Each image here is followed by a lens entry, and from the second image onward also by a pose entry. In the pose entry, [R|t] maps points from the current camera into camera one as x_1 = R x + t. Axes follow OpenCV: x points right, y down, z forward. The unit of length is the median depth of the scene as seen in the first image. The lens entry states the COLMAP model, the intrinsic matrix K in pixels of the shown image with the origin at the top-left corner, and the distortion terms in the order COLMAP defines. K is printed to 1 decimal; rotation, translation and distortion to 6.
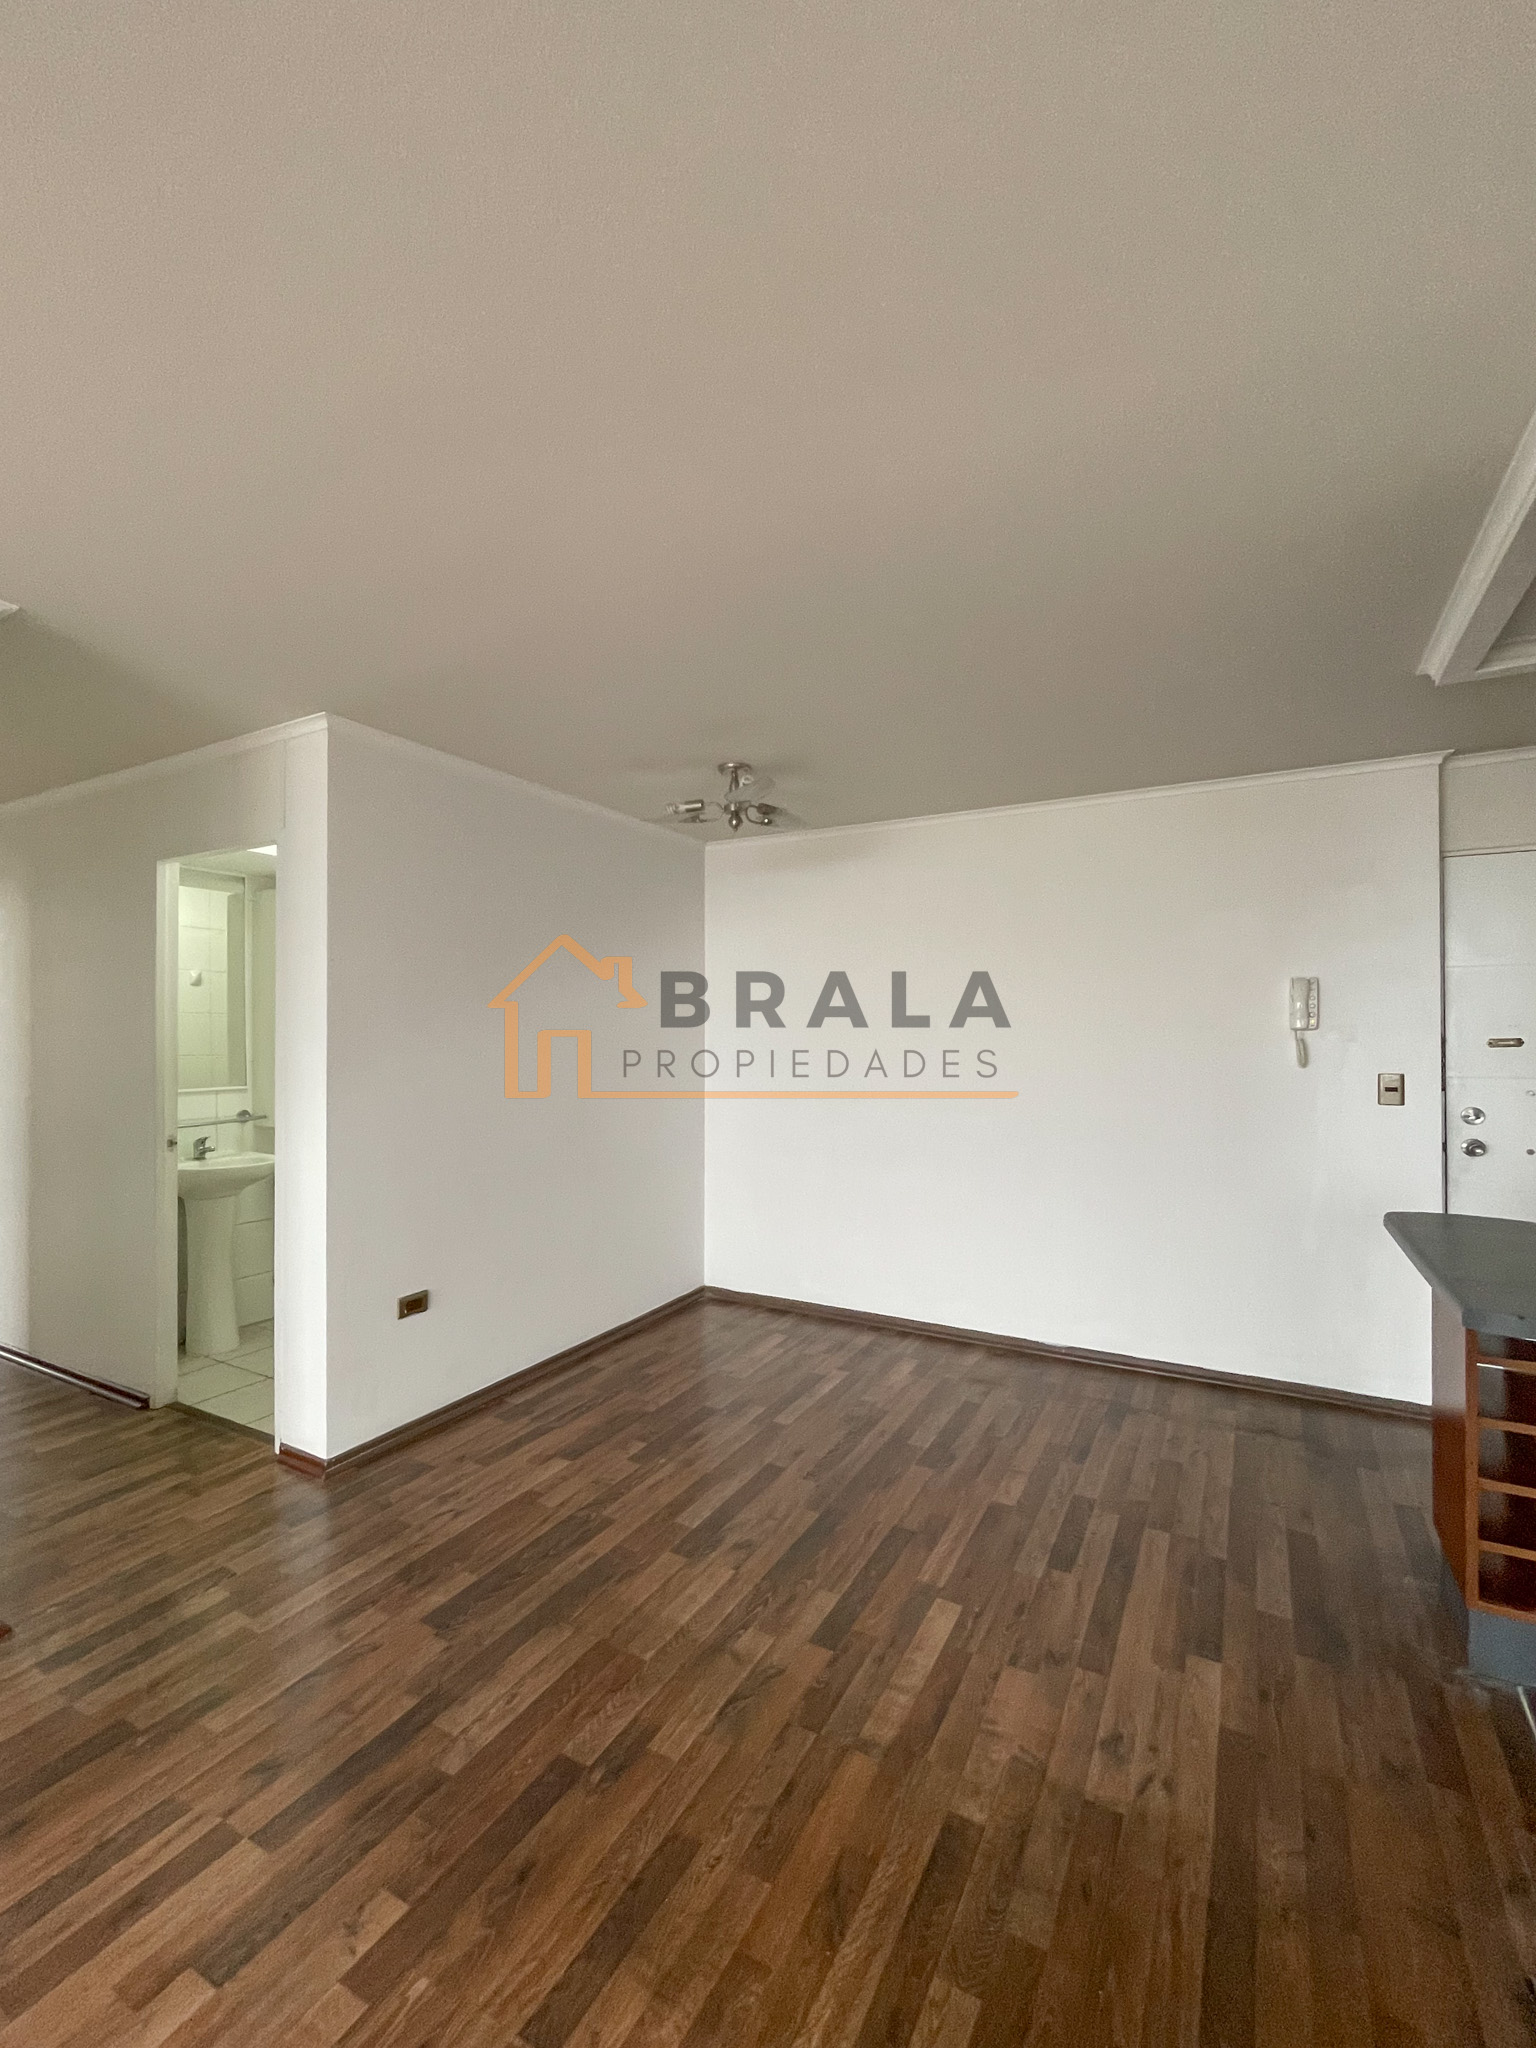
lens RADIAL K [[886.7, 0, 777.0], [0, 886.7, 1041.7], [0, 0, 1]] dist [-0.005775, 0.002443]
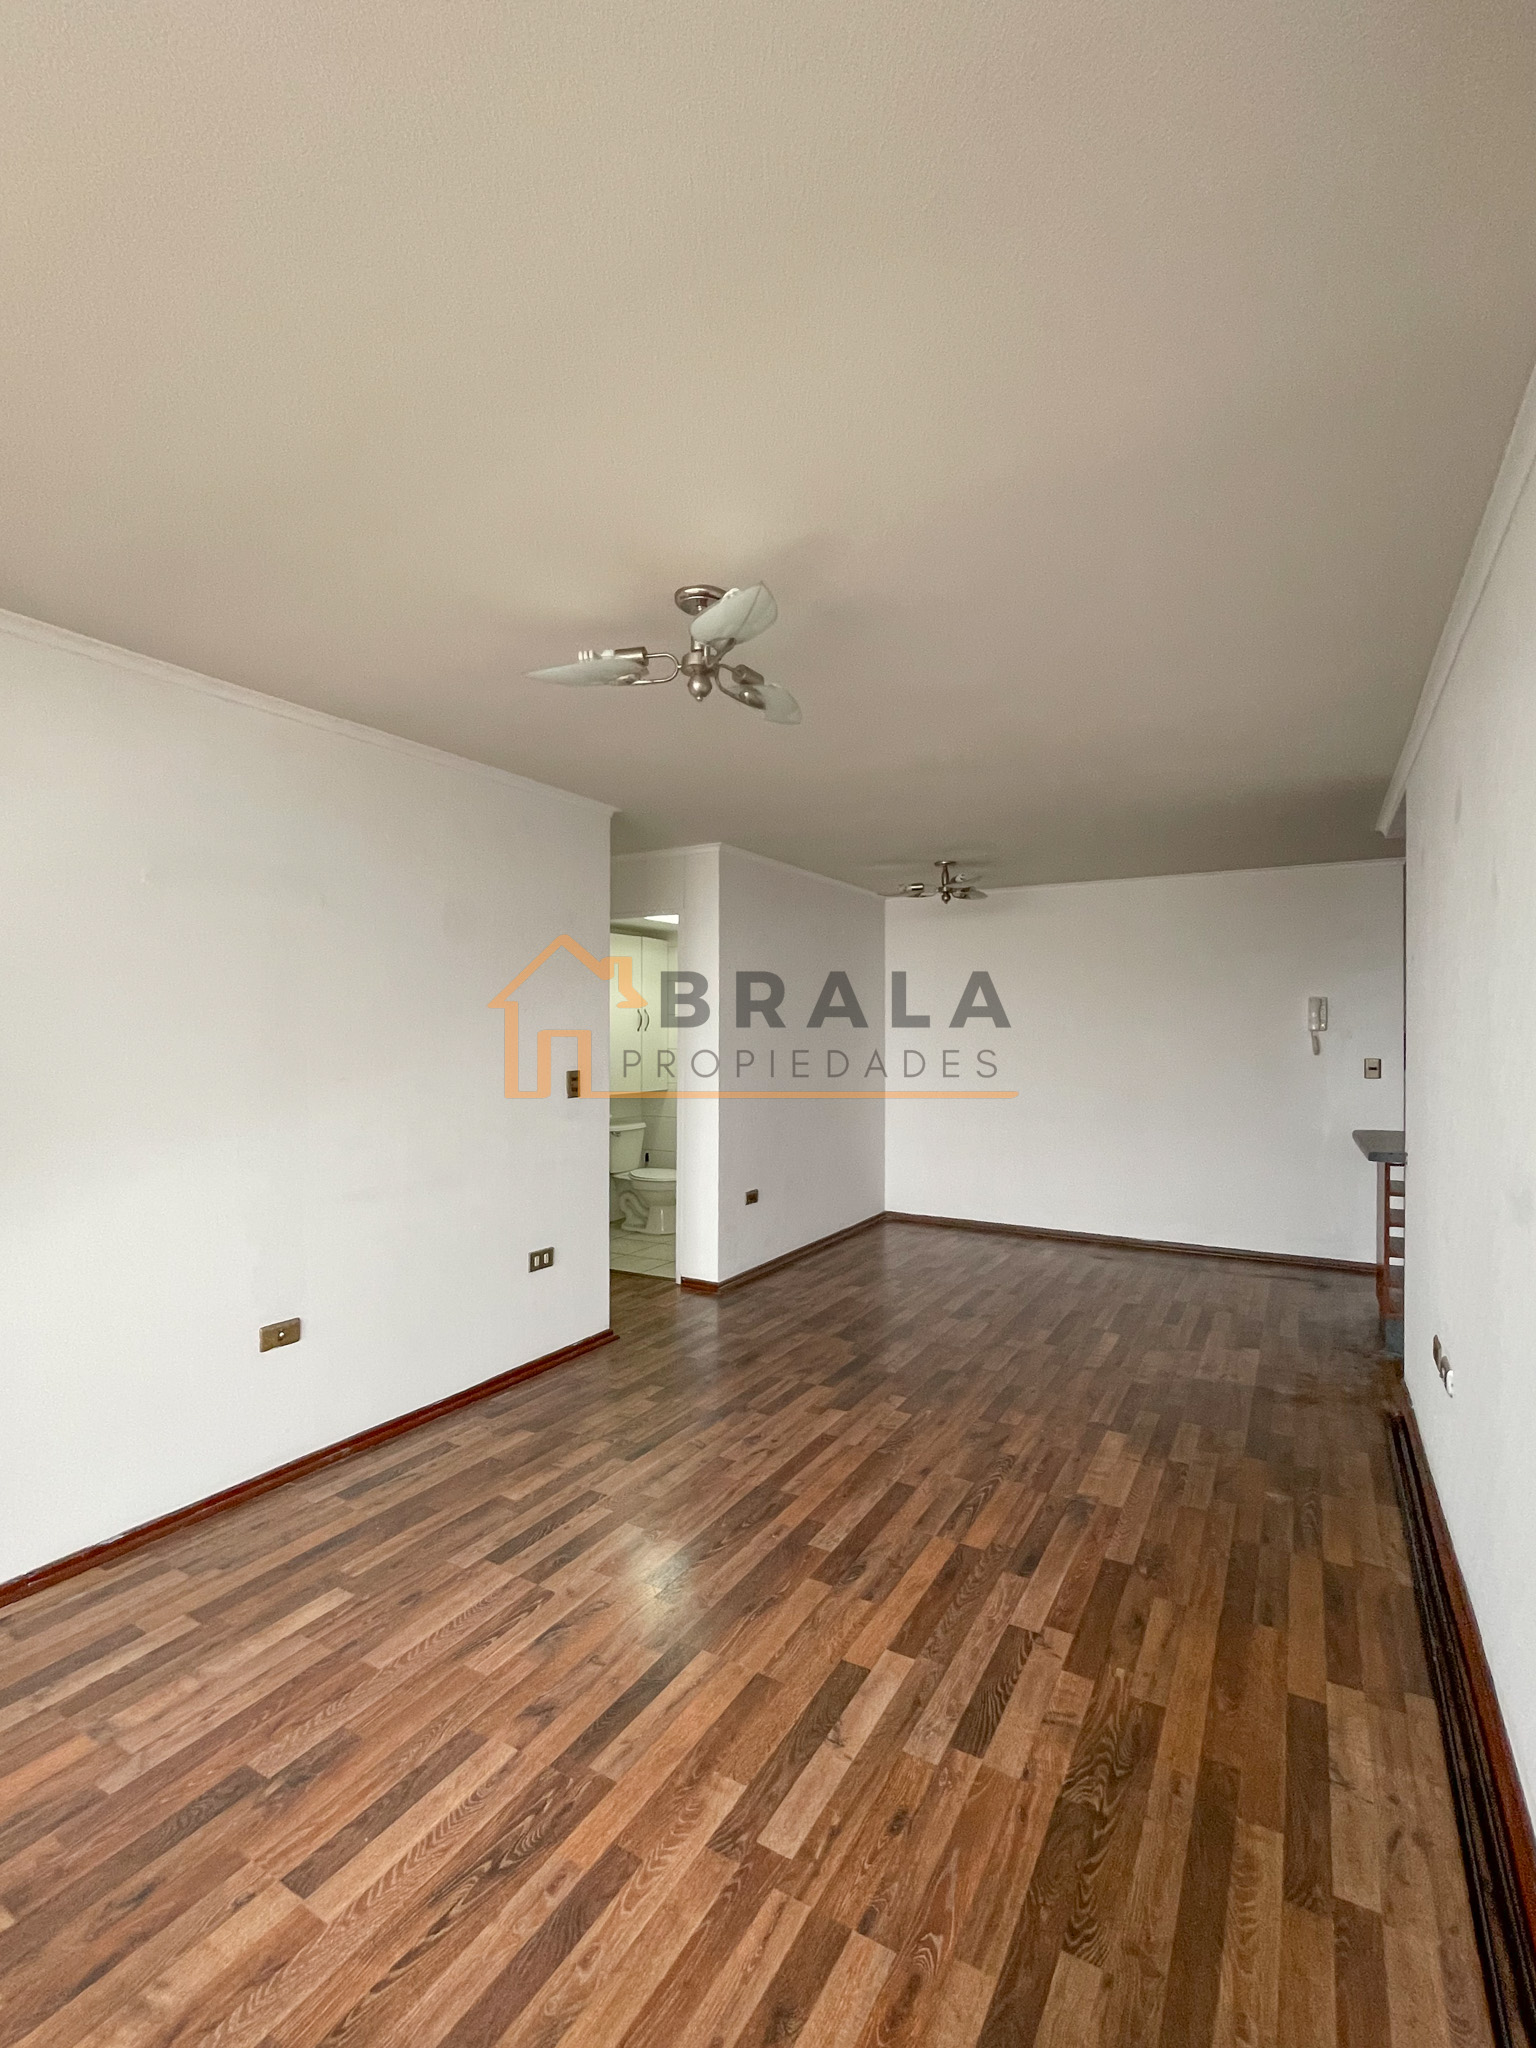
lens RADIAL K [[886.7, 0, 761.8], [0, 886.7, 1033.0], [0, 0, 1]] dist [-0.005775, 0.002443]
pose [[0.998379, 0.004435, -0.056734, -0.328725], [-0.004784, 0.999971, -0.006005, 0.004834], [0.056706, 0.006267, 0.998371, -0.686272]]
